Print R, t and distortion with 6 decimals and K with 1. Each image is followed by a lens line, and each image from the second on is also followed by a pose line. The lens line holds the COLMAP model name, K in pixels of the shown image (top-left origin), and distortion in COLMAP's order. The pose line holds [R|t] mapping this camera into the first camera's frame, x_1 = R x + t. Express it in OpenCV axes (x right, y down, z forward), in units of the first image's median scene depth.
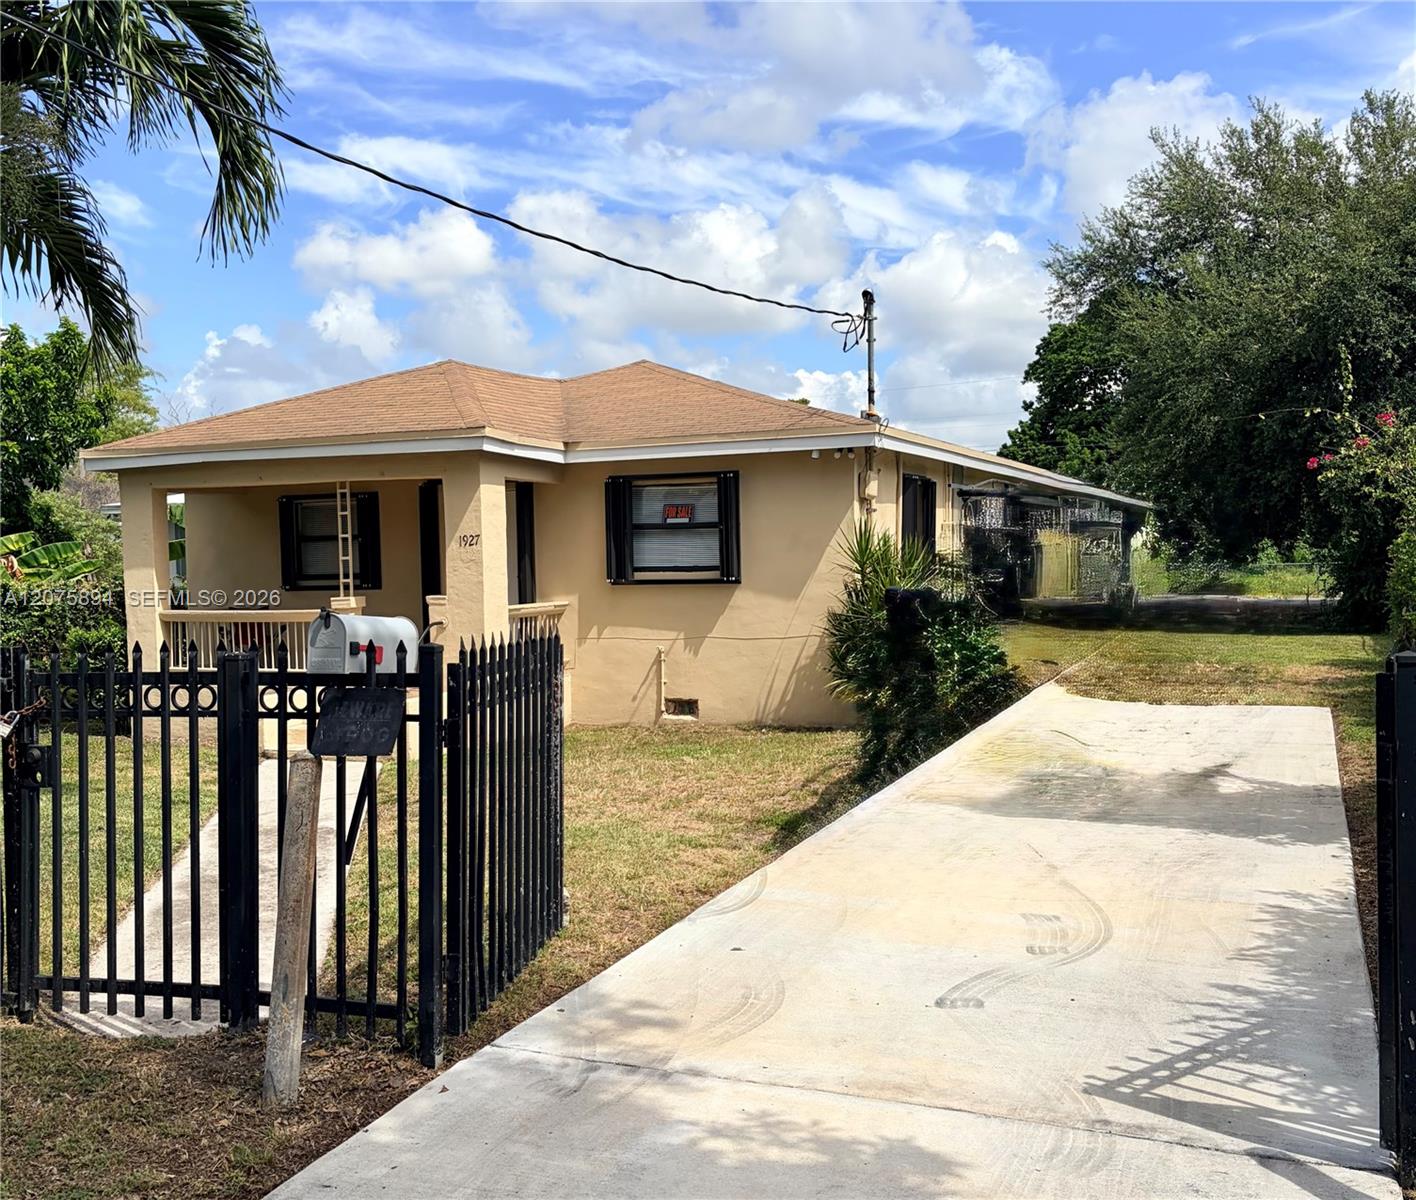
lens RADIAL K [[1449.0, 0, 708.0], [0, 1449.0, 600.0], [0, 0, 1]] dist [-0.022174, -0.015090]
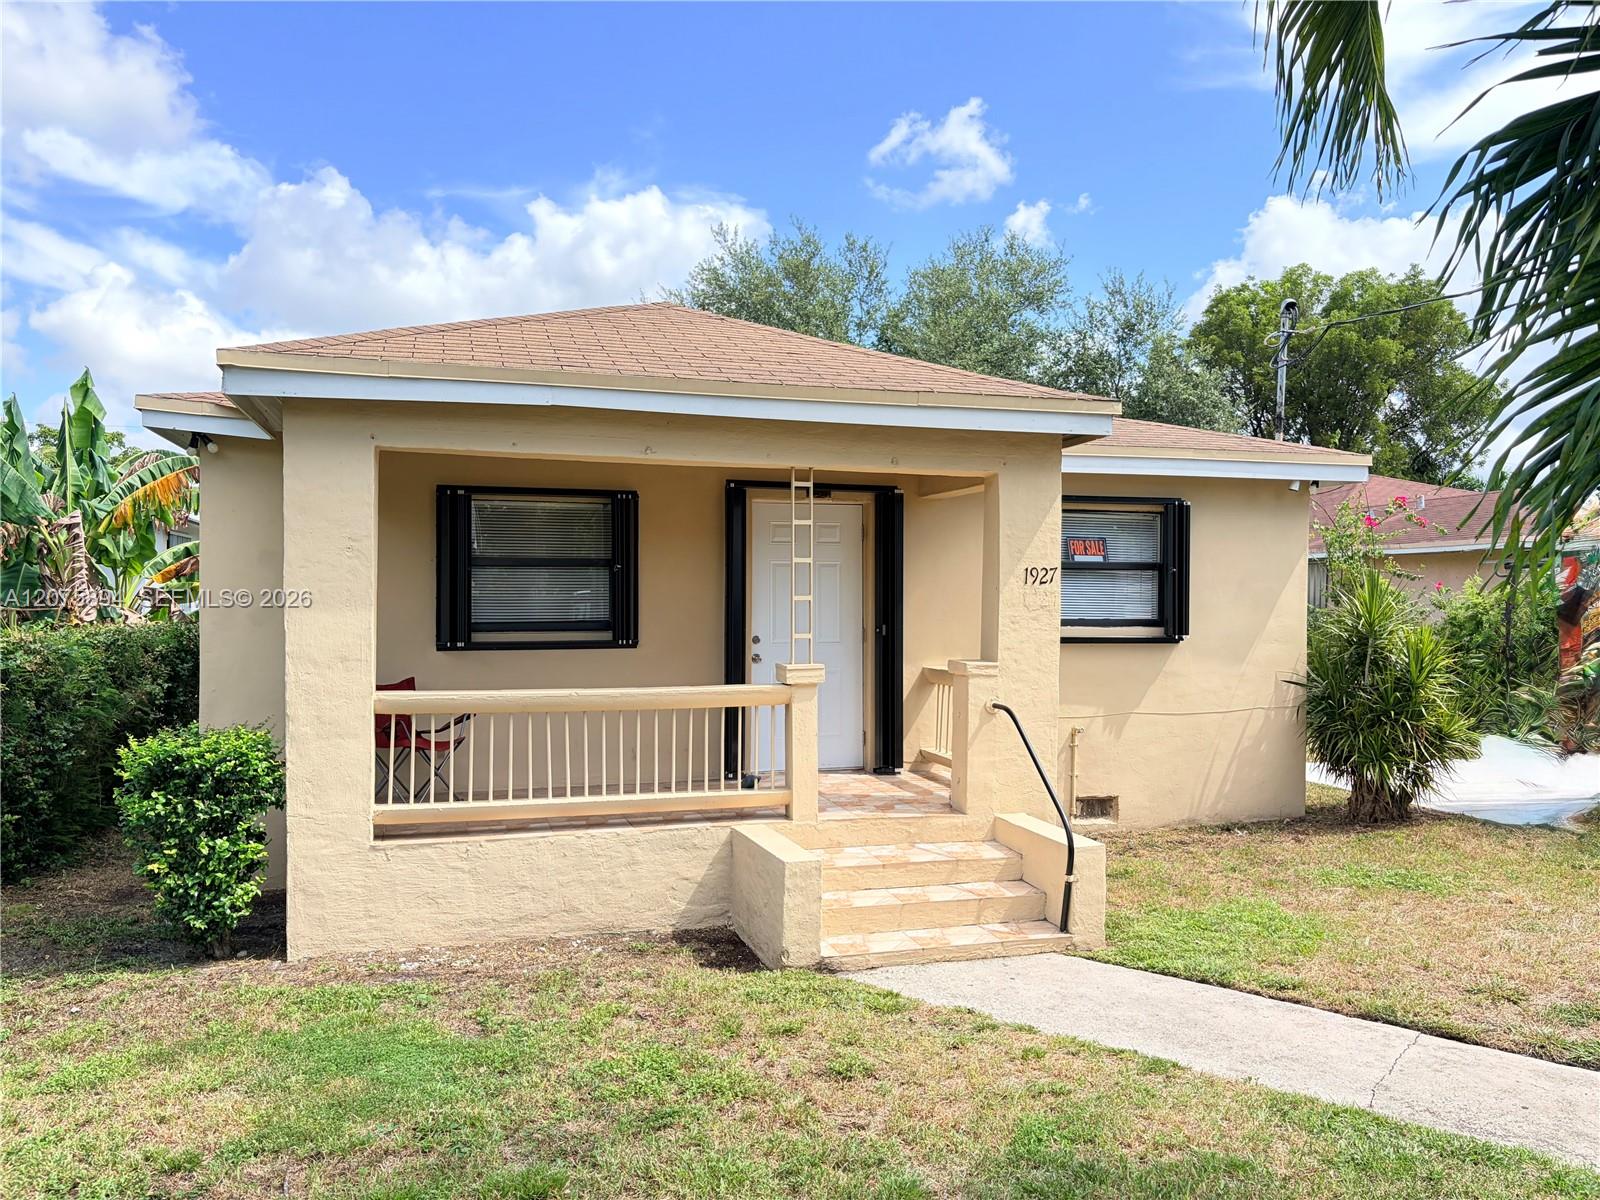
lens RADIAL K [[1218.7, 0, 800.0], [0, 1218.7, 600.0], [0, 0, 1]] dist [0.042517, -0.047487]
pose [[0.799354, 0.024841, 0.600347, -0.528601], [-0.002776, 0.999287, -0.037651, -0.009294], [-0.600854, 0.028430, 0.798853, 0.588912]]
